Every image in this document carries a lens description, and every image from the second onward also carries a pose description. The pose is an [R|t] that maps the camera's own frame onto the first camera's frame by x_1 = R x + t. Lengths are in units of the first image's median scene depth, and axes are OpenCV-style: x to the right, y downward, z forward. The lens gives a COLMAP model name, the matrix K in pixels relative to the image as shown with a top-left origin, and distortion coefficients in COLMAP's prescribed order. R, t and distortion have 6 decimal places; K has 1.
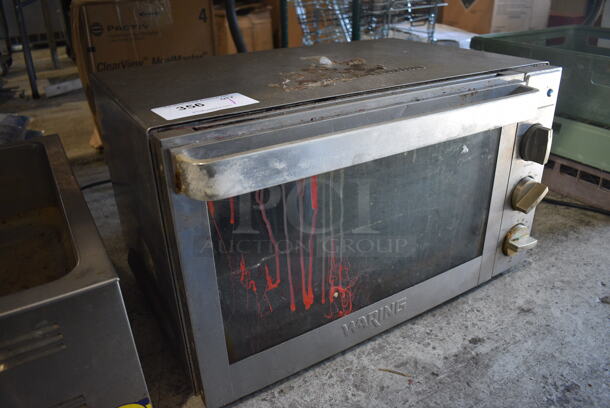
lens RADIAL K [[477.9, 0, 307.1], [0, 477.9, 204.5], [0, 0, 1]] dist [-0.096882, 0.011525]
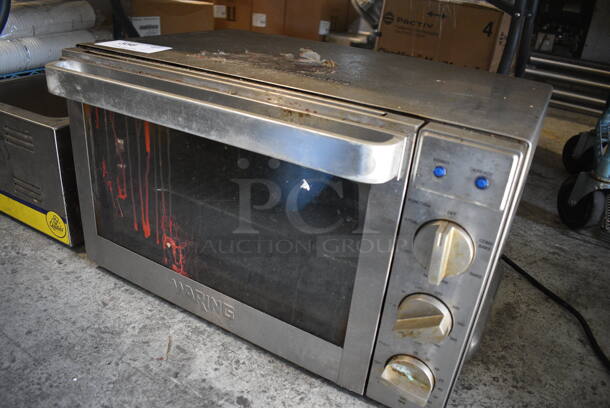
lens RADIAL K [[477.9, 0, 304.9], [0, 477.9, 206.4], [0, 0, 1]] dist [-0.096882, 0.011525]
pose [[0.480179, 0.449033, -0.753523, 0.926172], [-0.472156, 0.856285, 0.209391, -0.246294], [0.739254, 0.255235, 0.623184, 0.489539]]
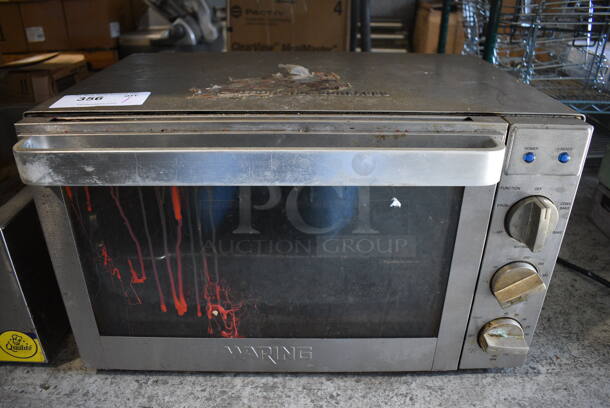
lens RADIAL K [[477.9, 0, 305.4], [0, 477.9, 206.8], [0, 0, 1]] dist [-0.096882, 0.011525]
pose [[0.855346, 0.262909, -0.446389, 0.547827], [-0.250441, 0.964128, 0.087959, -0.138393], [0.453501, 0.036559, 0.890506, 0.202213]]
